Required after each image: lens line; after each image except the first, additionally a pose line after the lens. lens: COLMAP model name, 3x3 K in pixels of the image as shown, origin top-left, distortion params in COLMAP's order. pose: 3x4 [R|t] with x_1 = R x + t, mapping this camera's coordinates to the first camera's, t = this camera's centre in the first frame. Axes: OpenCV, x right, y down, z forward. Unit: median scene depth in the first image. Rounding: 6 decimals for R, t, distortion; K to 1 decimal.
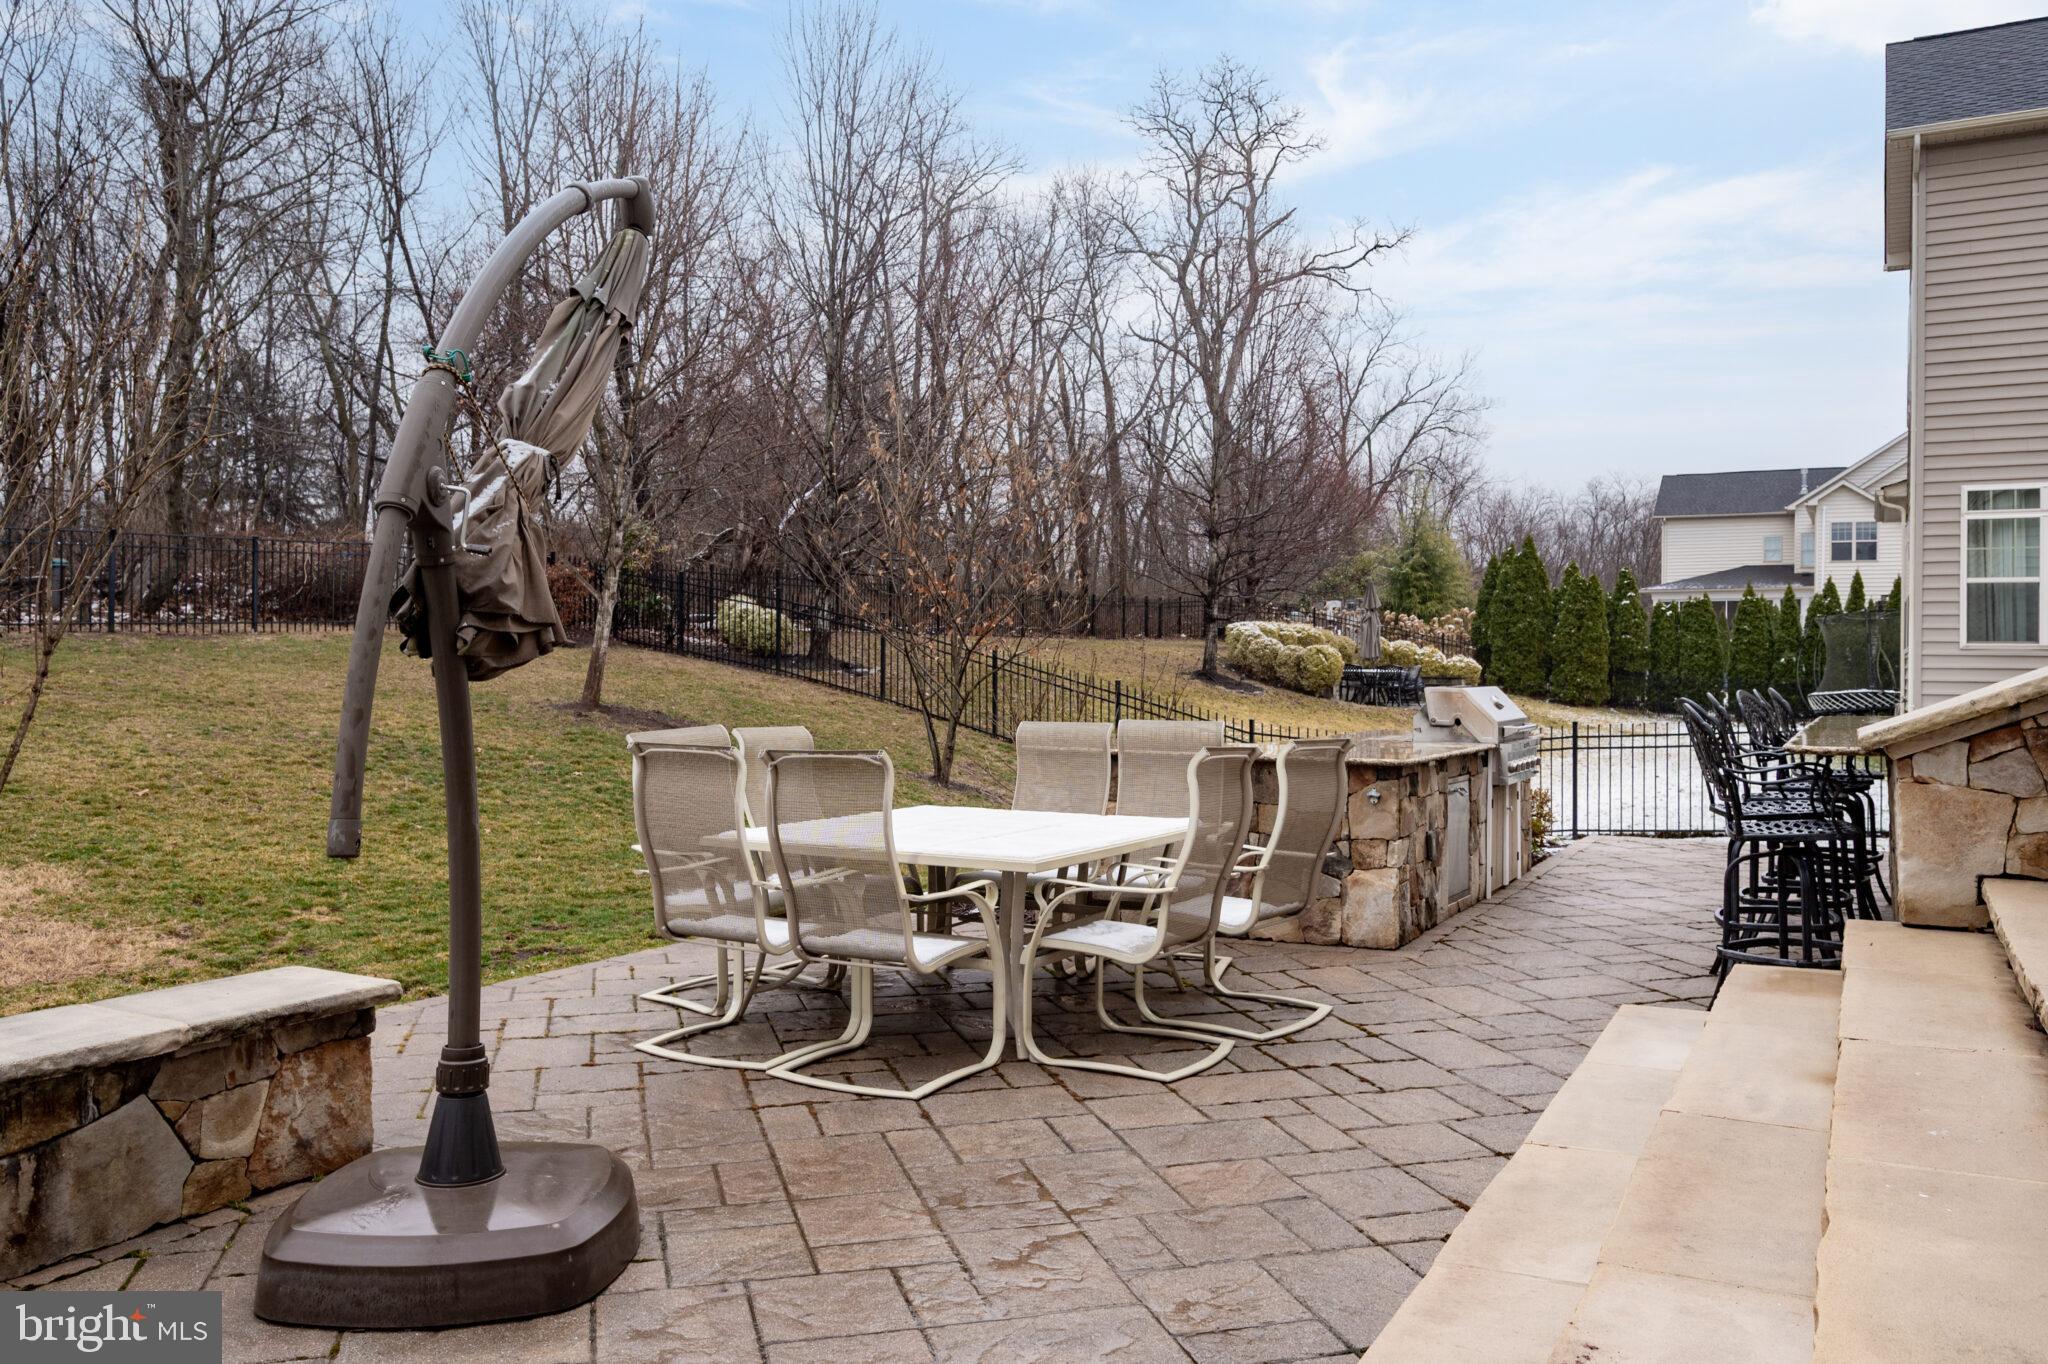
lens RADIAL K [[1505.7, 0, 1028.4], [0, 1505.7, 664.7], [0, 0, 1]] dist [-0.003752, 0.000390]
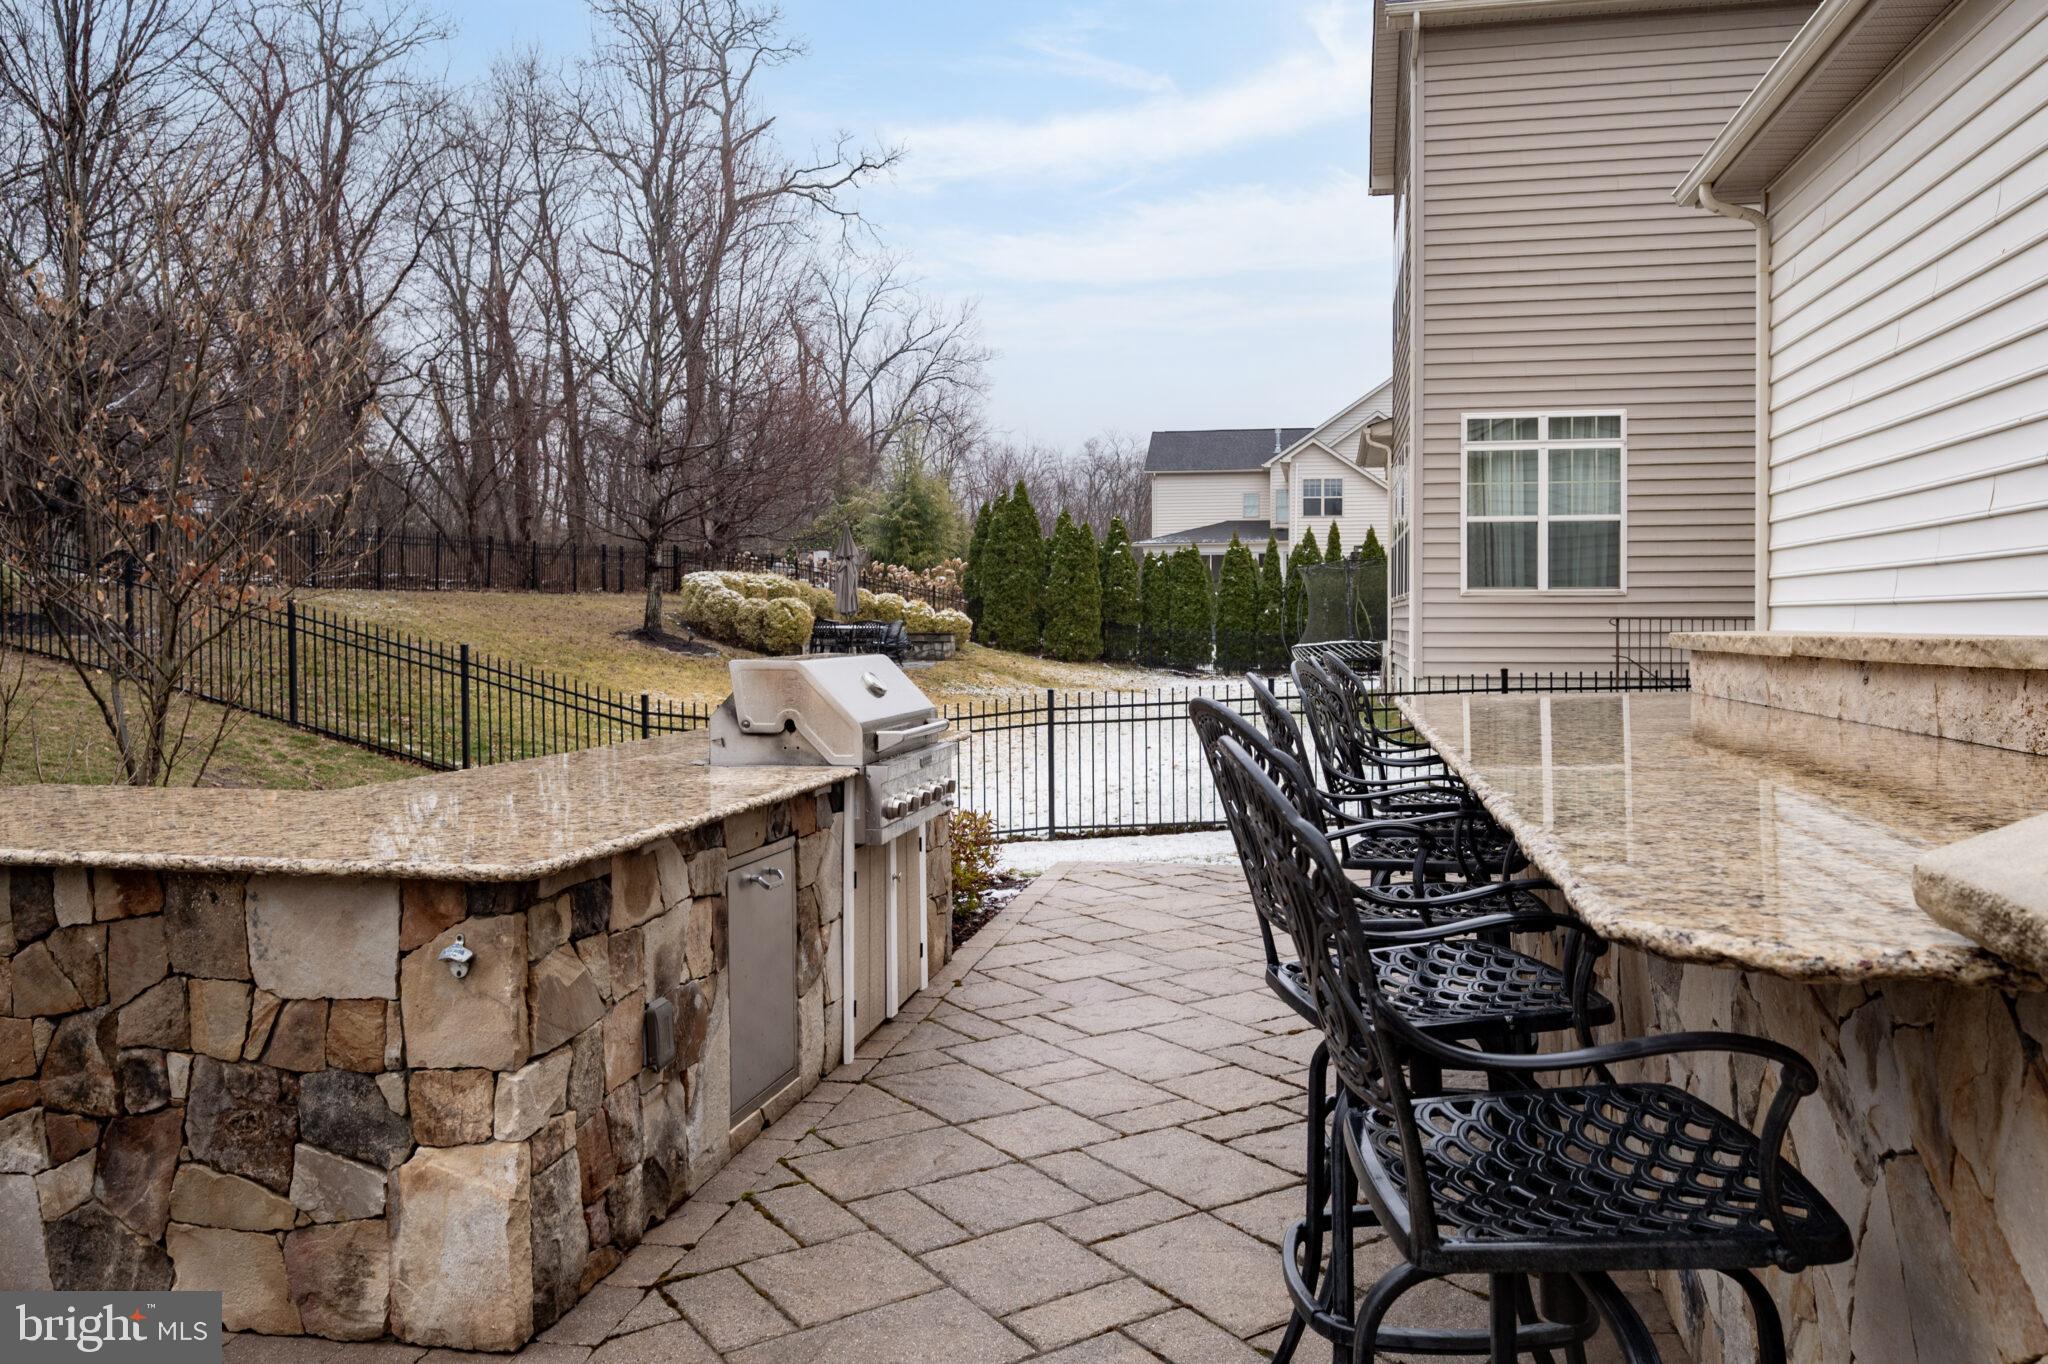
lens RADIAL K [[1505.7, 0, 1028.4], [0, 1505.7, 664.7], [0, 0, 1]] dist [-0.003752, 0.000390]
pose [[0.950481, -0.018849, 0.310211, 0.047305], [0.009972, 0.999495, 0.030177, 0.000461], [-0.310623, -0.025590, 0.950189, 0.112095]]
